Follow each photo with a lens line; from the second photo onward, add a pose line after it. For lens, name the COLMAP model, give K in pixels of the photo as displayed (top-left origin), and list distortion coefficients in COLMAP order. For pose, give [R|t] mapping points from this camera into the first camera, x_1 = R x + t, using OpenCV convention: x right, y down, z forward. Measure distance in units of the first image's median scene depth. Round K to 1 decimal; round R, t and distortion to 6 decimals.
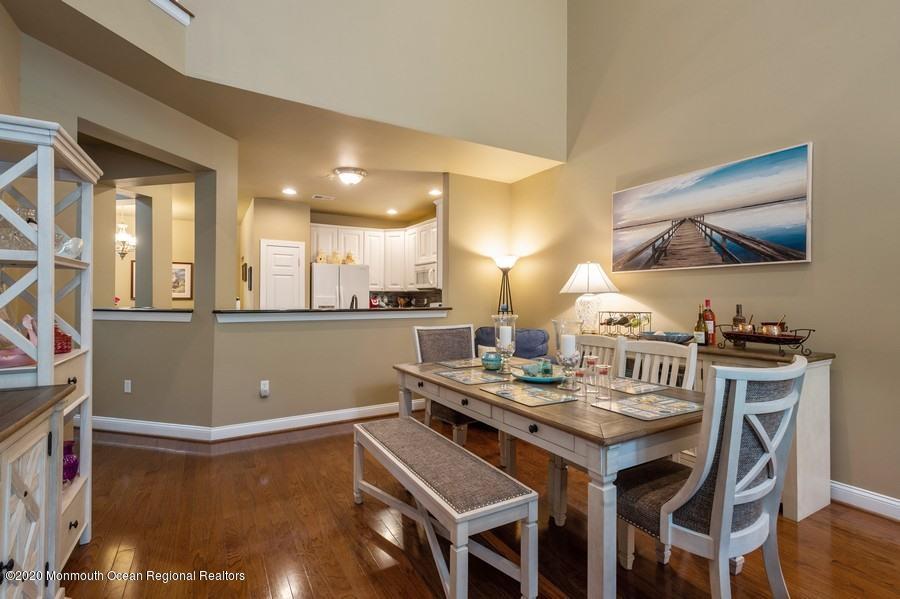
lens RADIAL K [[426.0, 0, 452.4], [0, 426.0, 297.7], [0, 0, 1]] dist [0.000050, 0.000034]
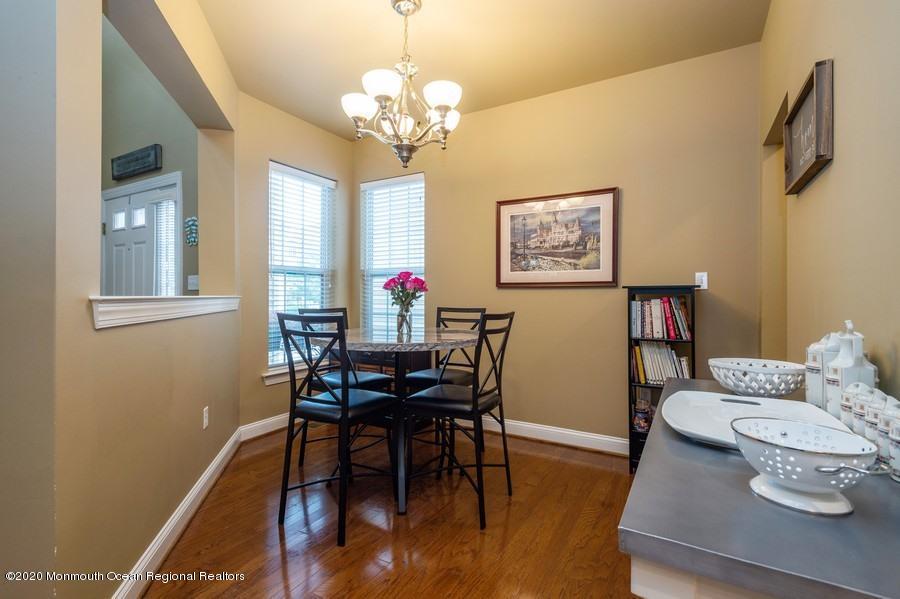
lens RADIAL K [[426.0, 0, 450.7], [0, 426.0, 298.3], [0, 0, 1]] dist [0.000050, 0.000034]
pose [[0.513049, -0.001430, -0.858358, -0.365500], [-0.000717, 0.999998, -0.002095, 0.016146], [0.858359, 0.001691, 0.513047, 0.686316]]
